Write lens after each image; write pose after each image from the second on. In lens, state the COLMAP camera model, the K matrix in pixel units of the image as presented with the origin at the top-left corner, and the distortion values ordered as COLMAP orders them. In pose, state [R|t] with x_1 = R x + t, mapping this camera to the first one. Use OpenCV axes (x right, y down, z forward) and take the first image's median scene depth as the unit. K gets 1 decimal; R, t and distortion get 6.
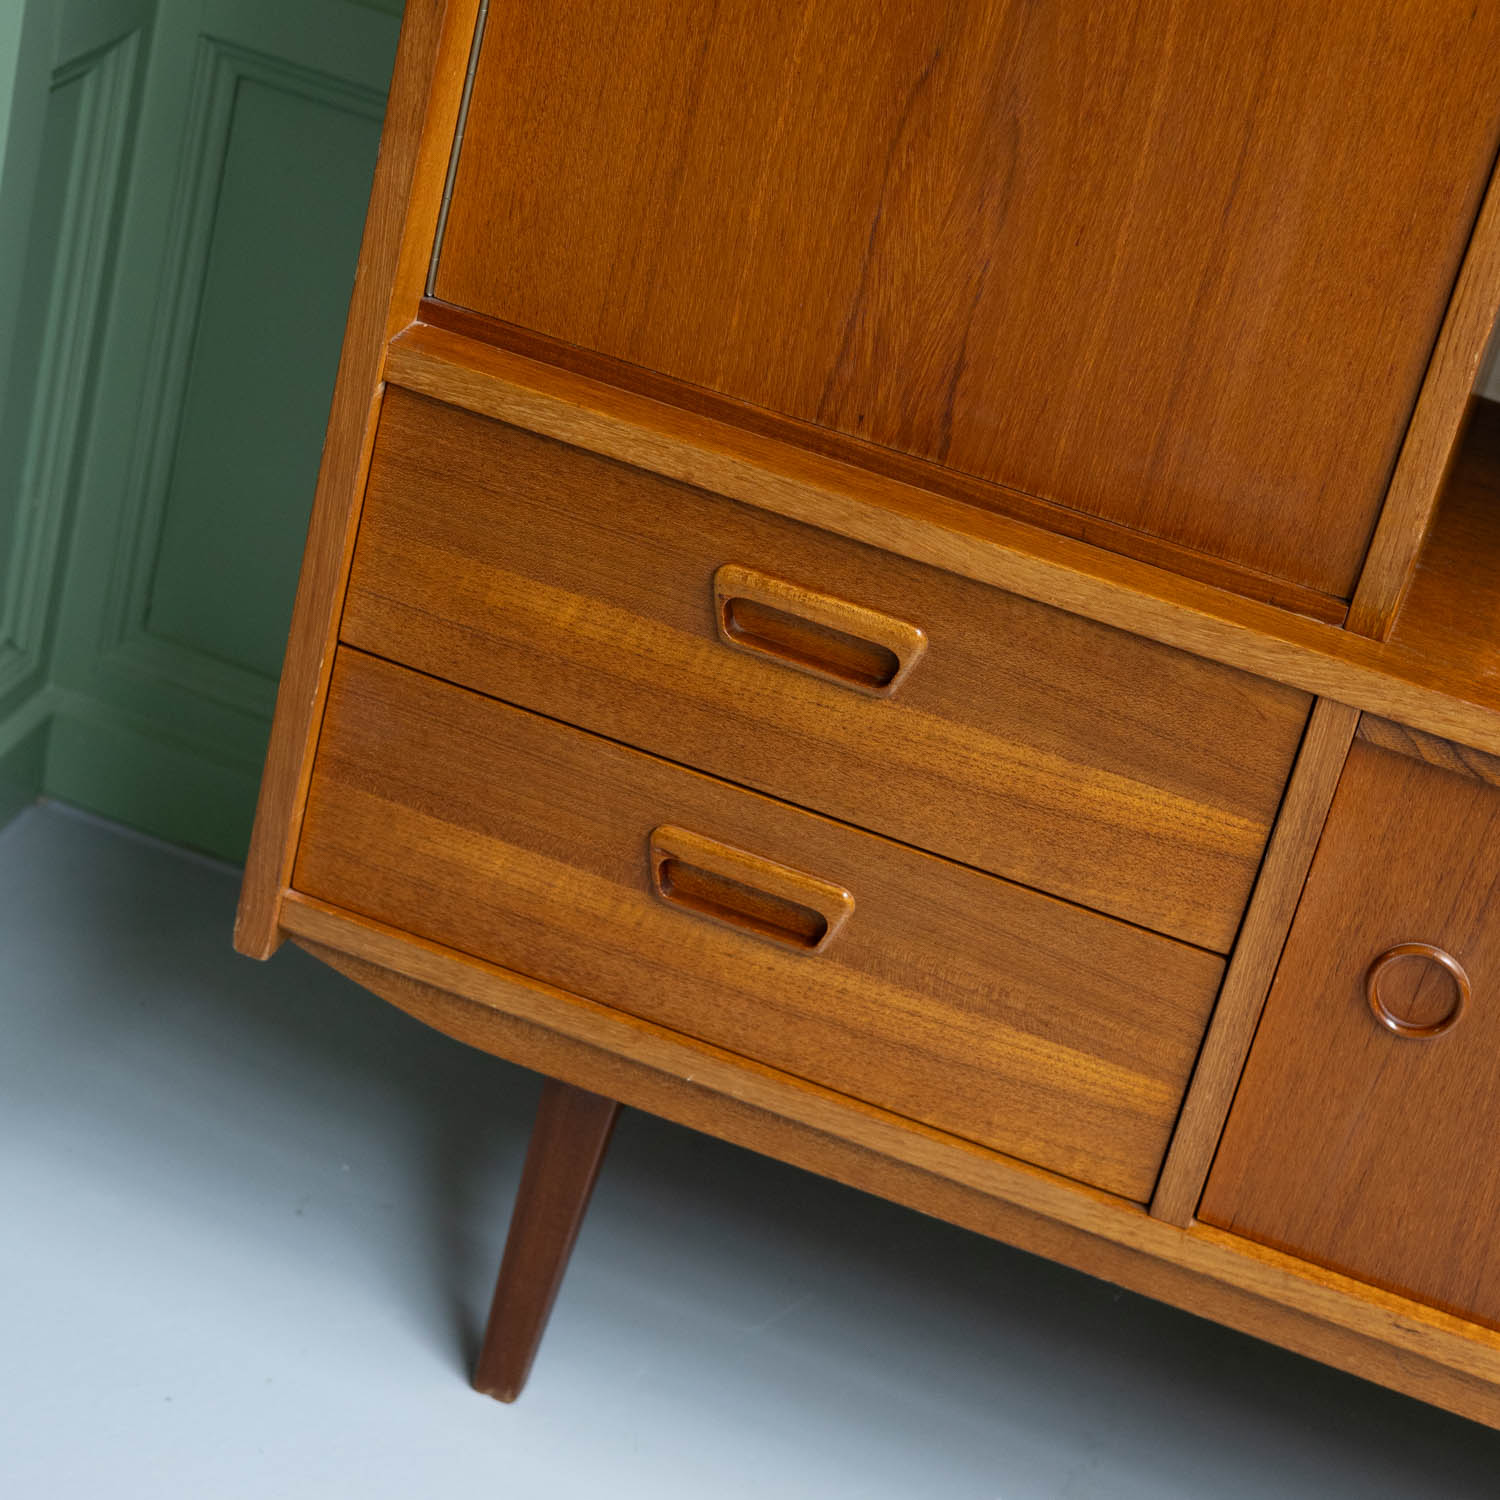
lens RADIAL K [[3538.1, 0, 714.3], [0, 3538.1, 577.9], [0, 0, 1]] dist [0.047181, -0.166434]
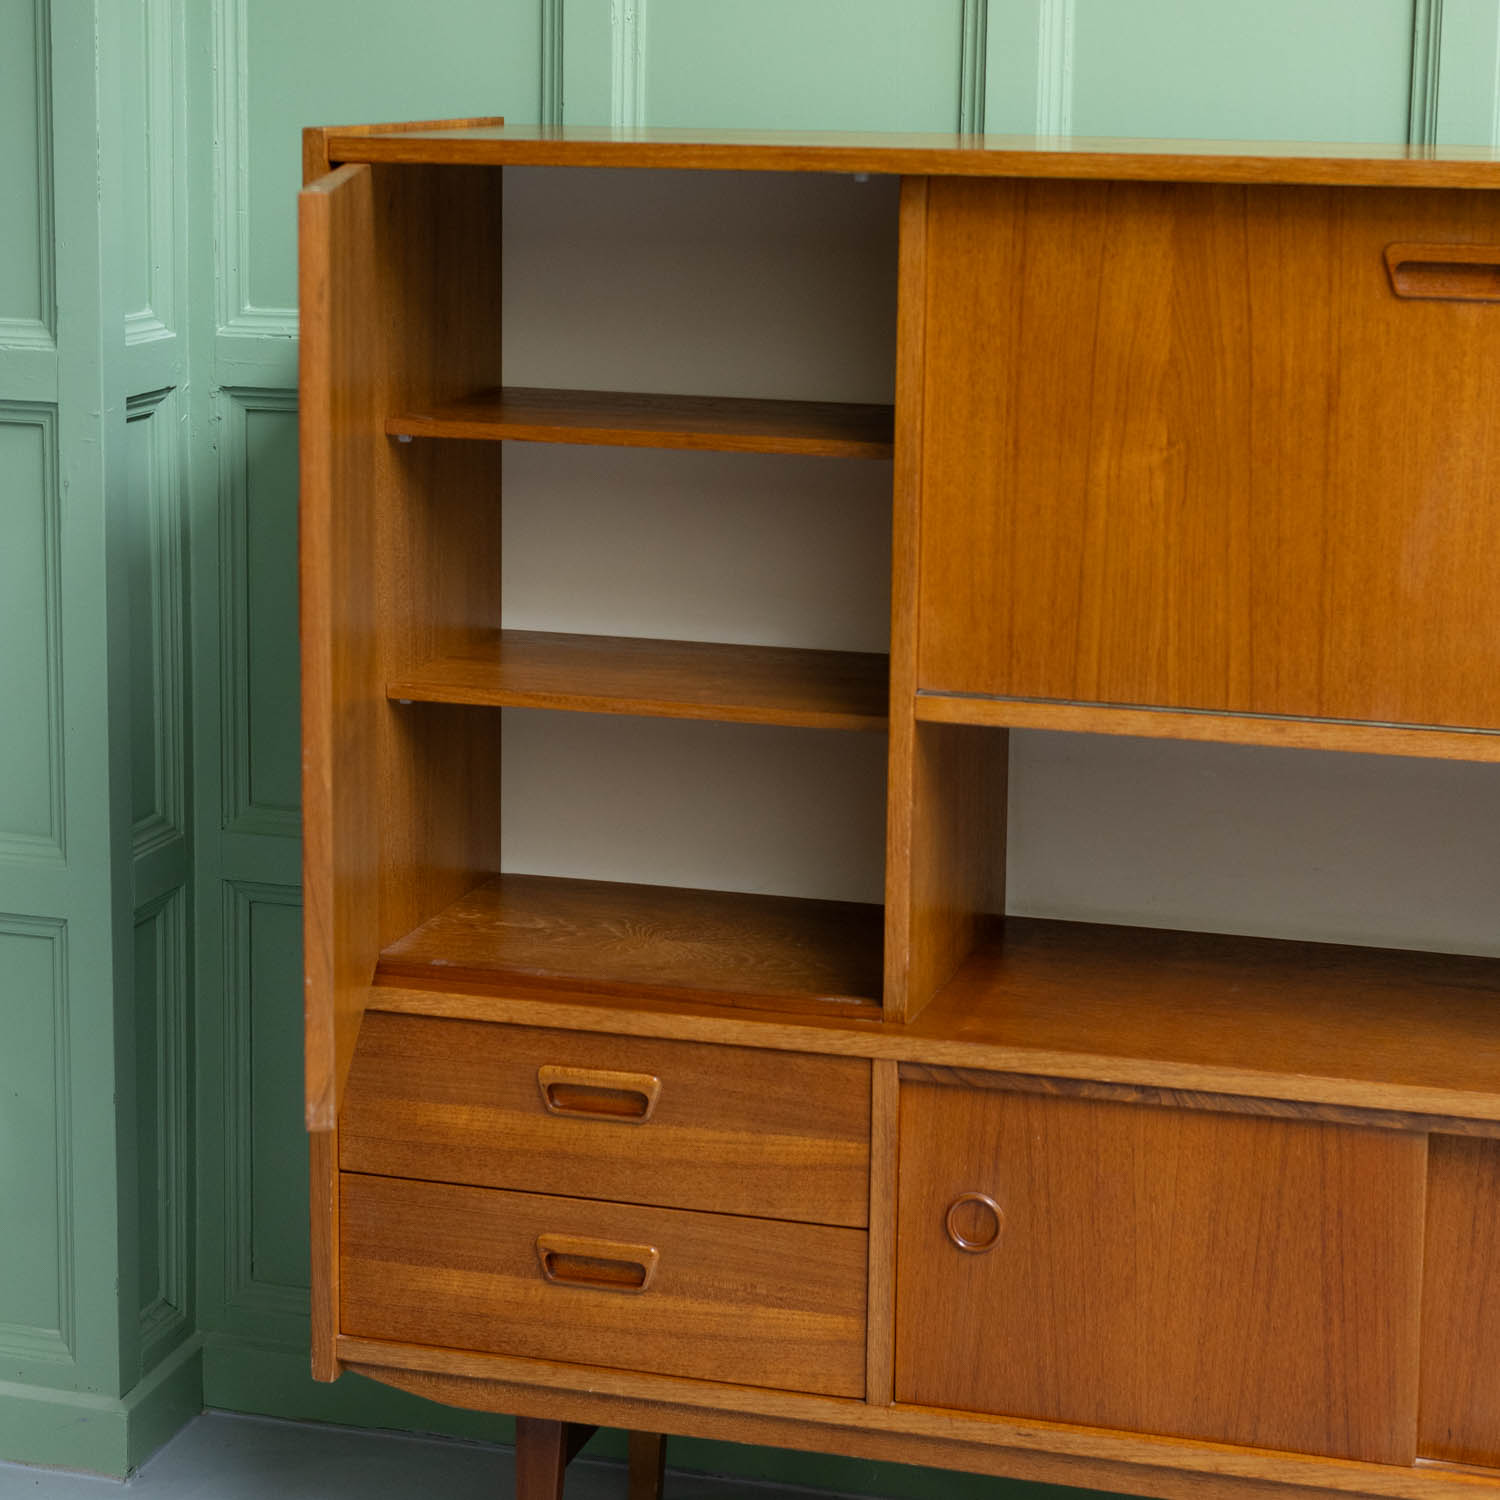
lens RADIAL K [[3512.6, 0, 718.7], [0, 3512.6, 574.9], [0, 0, 1]] dist [-0.006116, 0.151579]
pose [[0.979087, -0.203353, -0.005933, 0.149055], [0.193404, 0.939440, -0.282926, 0.277624], [0.063107, 0.275862, 0.959123, -0.729665]]
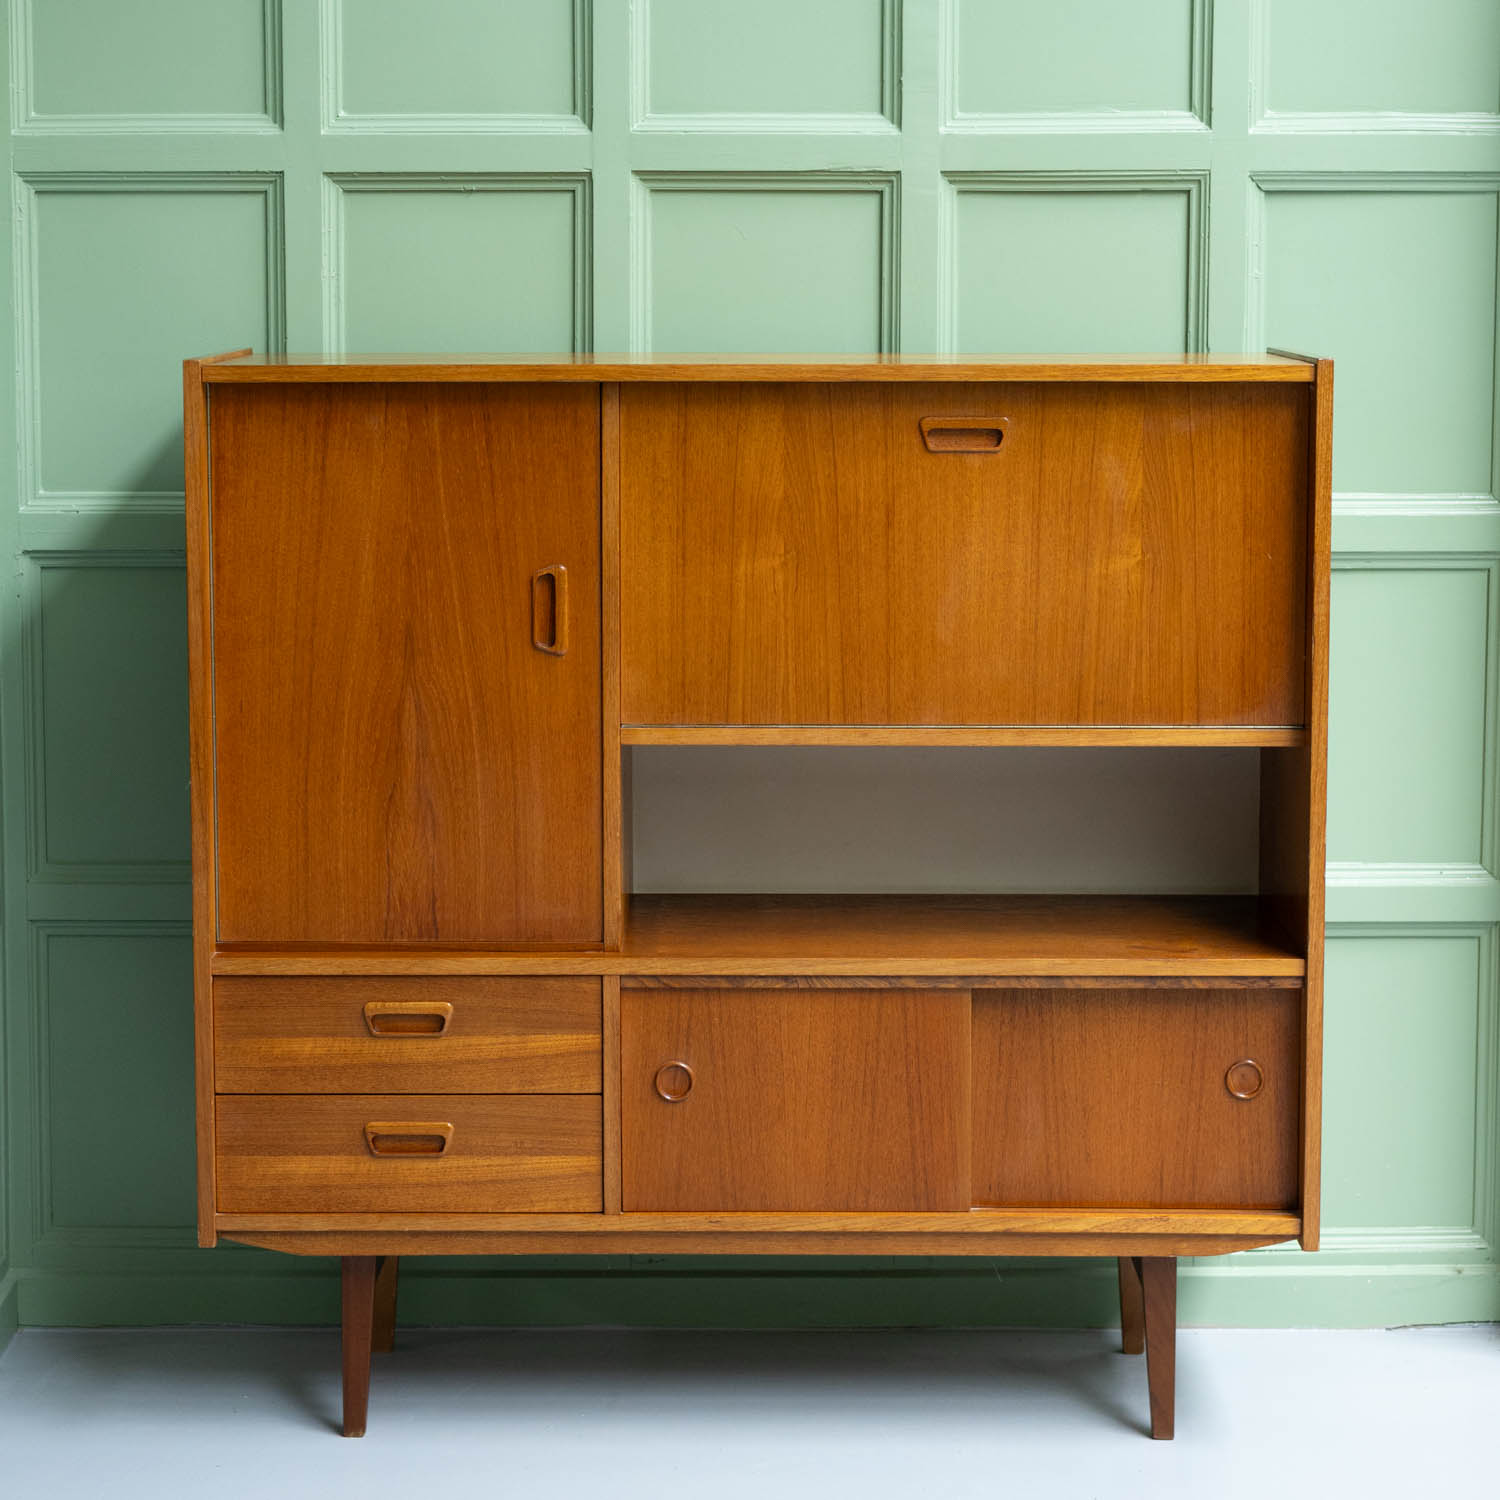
lens RADIAL K [[3512.6, 0, 718.7], [0, 3512.6, 574.9], [0, 0, 1]] dist [-0.006116, 0.151579]
pose [[0.930602, -0.243013, 0.273725, -0.376029], [0.315699, 0.911328, -0.264225, 0.460498], [-0.185243, 0.332303, 0.924803, -1.468392]]
